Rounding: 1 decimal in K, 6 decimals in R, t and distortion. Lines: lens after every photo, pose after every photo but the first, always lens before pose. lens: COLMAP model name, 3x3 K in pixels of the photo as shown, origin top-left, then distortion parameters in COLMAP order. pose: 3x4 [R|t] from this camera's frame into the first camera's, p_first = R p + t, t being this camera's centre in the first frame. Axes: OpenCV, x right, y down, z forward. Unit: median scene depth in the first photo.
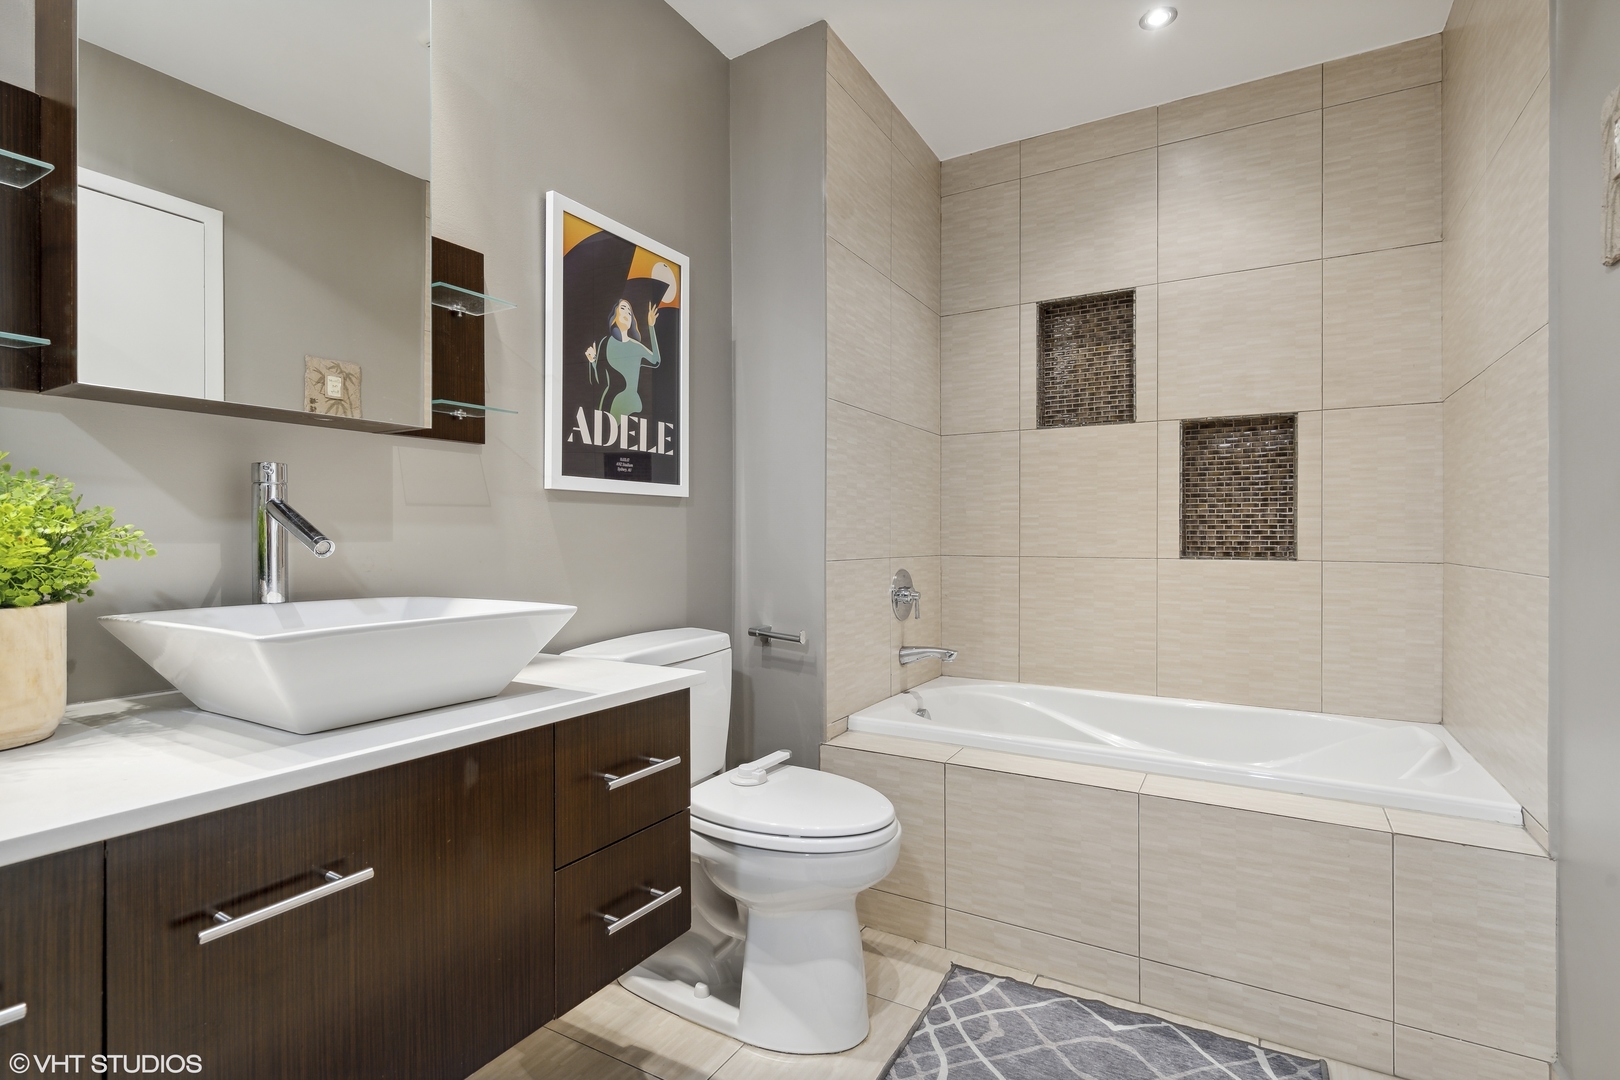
lens RADIAL K [[787.6, 0, 809.5], [0, 787.6, 535.6], [0, 0, 1]] dist [-0.001942, -0.000258]
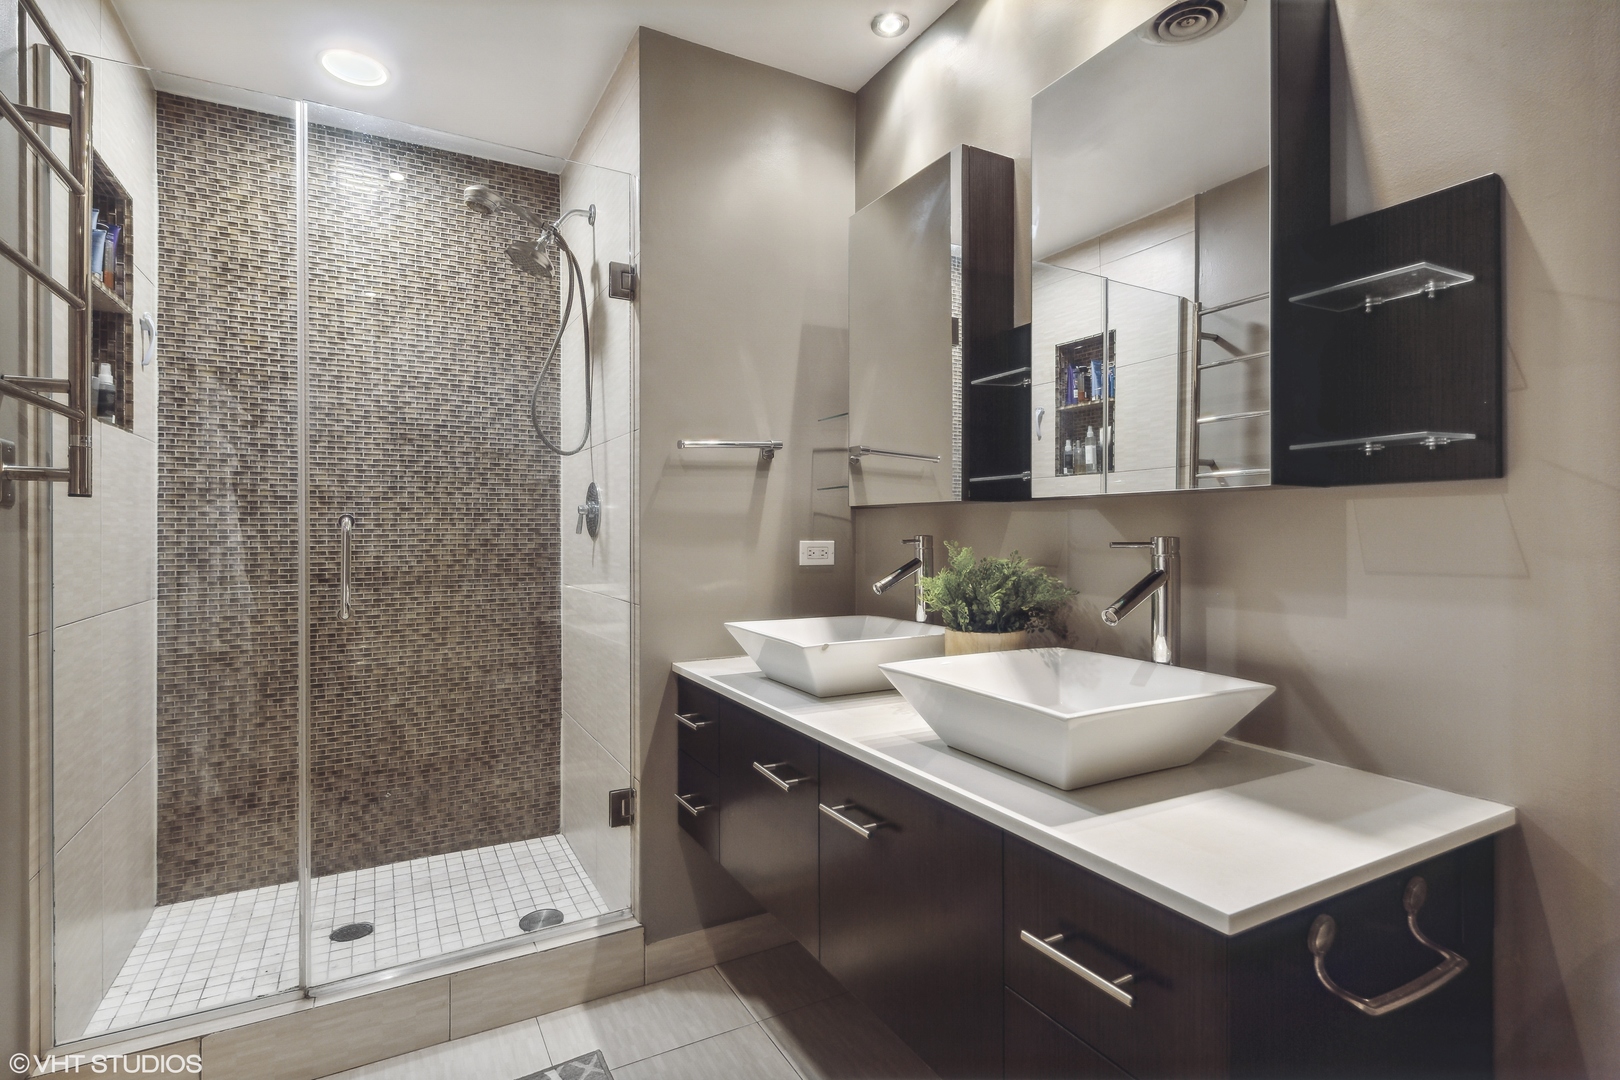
lens RADIAL K [[787.6, 0, 809.2], [0, 787.6, 538.2], [0, 0, 1]] dist [-0.001942, -0.000258]
pose [[-0.511113, 0.002538, -0.859510, 0.441828], [-0.005629, 0.999964, 0.006300, -0.076774], [0.859495, 0.008058, -0.511080, 0.932955]]
